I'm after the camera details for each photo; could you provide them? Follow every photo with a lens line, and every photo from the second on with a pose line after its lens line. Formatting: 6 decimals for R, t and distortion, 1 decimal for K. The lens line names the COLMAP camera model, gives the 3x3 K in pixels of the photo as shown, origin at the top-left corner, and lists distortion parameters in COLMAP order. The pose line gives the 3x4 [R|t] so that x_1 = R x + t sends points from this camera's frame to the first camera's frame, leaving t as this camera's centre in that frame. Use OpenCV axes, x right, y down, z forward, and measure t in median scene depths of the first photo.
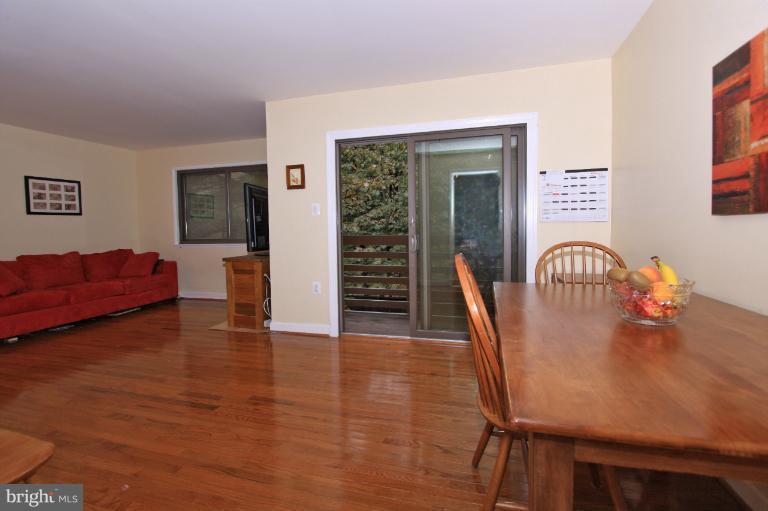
lens RADIAL K [[336.8, 0, 387.3], [0, 336.8, 233.0], [0, 0, 1]] dist [0.020116, -0.013163]
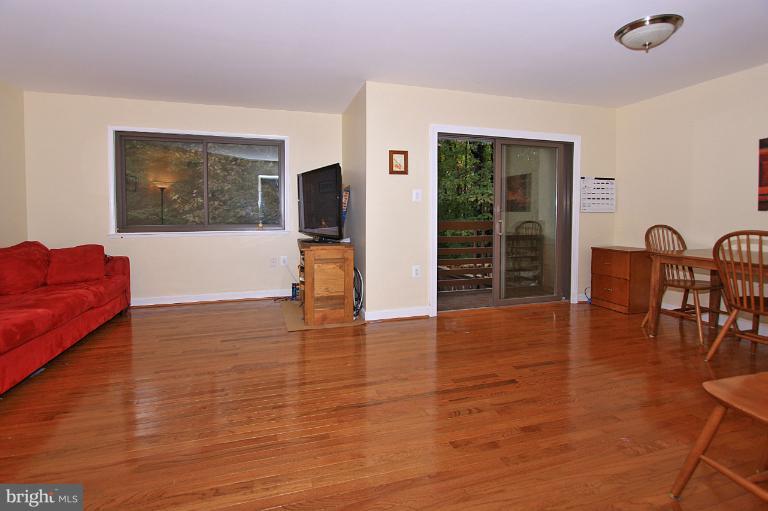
lens RADIAL K [[329.7, 0, 391.5], [0, 329.7, 215.5], [0, 0, 1]] dist [-0.007853, 0.000147]
pose [[0.860329, 0.011821, 0.509603, -0.786524], [-0.004484, 0.999868, -0.015622, 0.006334], [-0.509720, 0.011155, 0.860268, 0.171449]]
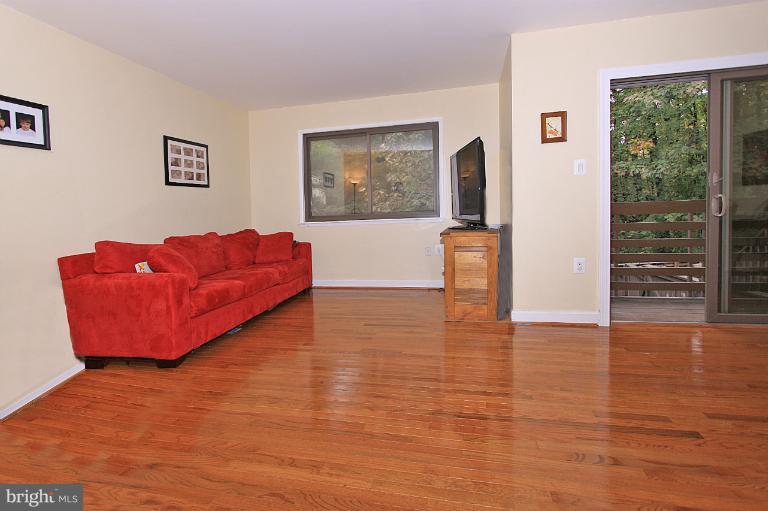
lens RADIAL K [[359.3, 0, 421.0], [0, 359.3, 218.7], [0, 0, 1]] dist [-0.013723, 0.000565]
pose [[0.998450, -0.022285, 0.050995, -0.629220], [0.021576, 0.999663, 0.014413, 0.028516], [-0.051299, -0.013291, 0.998595, 0.176655]]
